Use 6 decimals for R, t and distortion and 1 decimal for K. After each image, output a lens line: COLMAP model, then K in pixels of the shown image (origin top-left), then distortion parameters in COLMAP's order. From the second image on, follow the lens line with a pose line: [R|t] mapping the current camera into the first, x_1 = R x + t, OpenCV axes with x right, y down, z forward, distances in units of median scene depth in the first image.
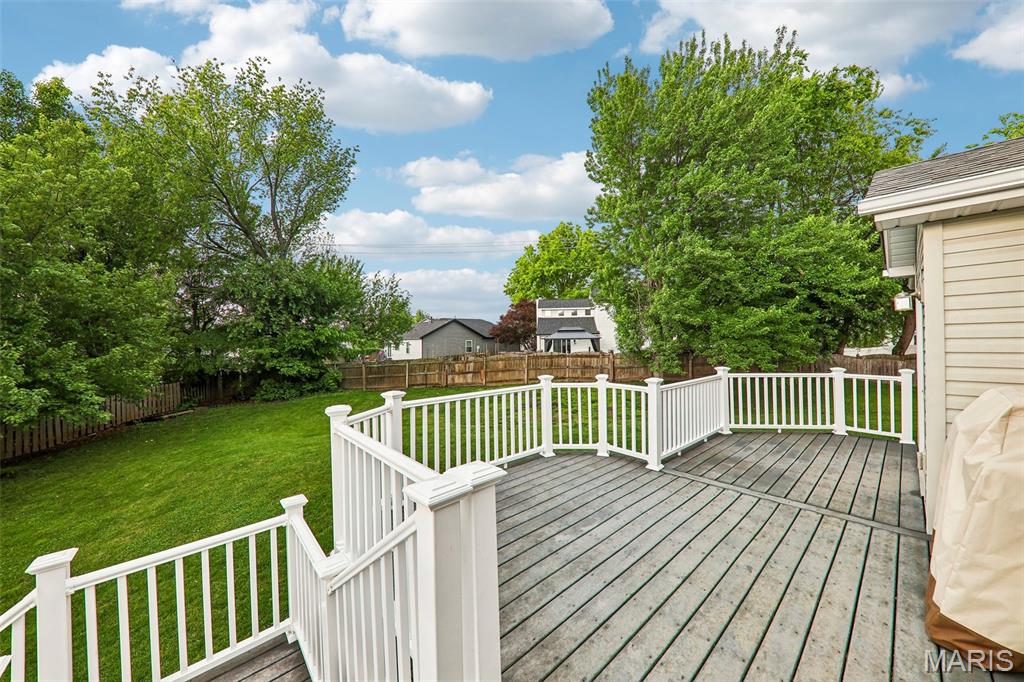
lens RADIAL K [[353.3, 0, 512.0], [0, 353.3, 341.0], [0, 0, 1]] dist [0.001322, -0.004160]
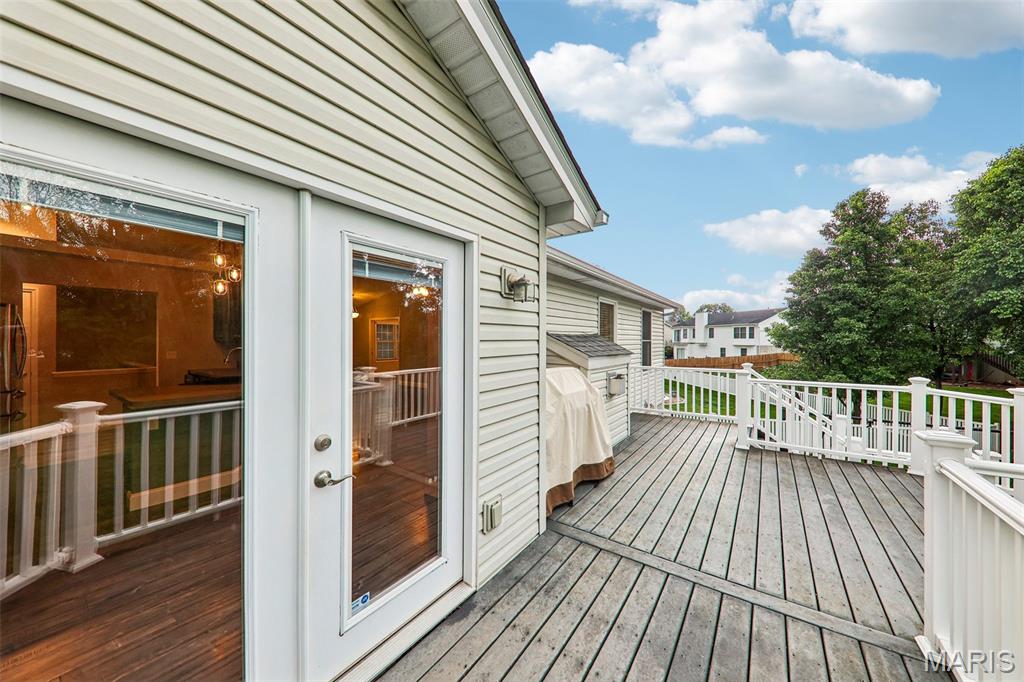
lens RADIAL K [[353.3, 0, 512.0], [0, 353.3, 341.0], [0, 0, 1]] dist [0.001322, -0.004160]
pose [[-0.976322, 0.009014, -0.216134, 1.381238], [0.005182, 0.999819, 0.018289, -0.018802], [0.216260, 0.016736, -0.976192, 1.816355]]
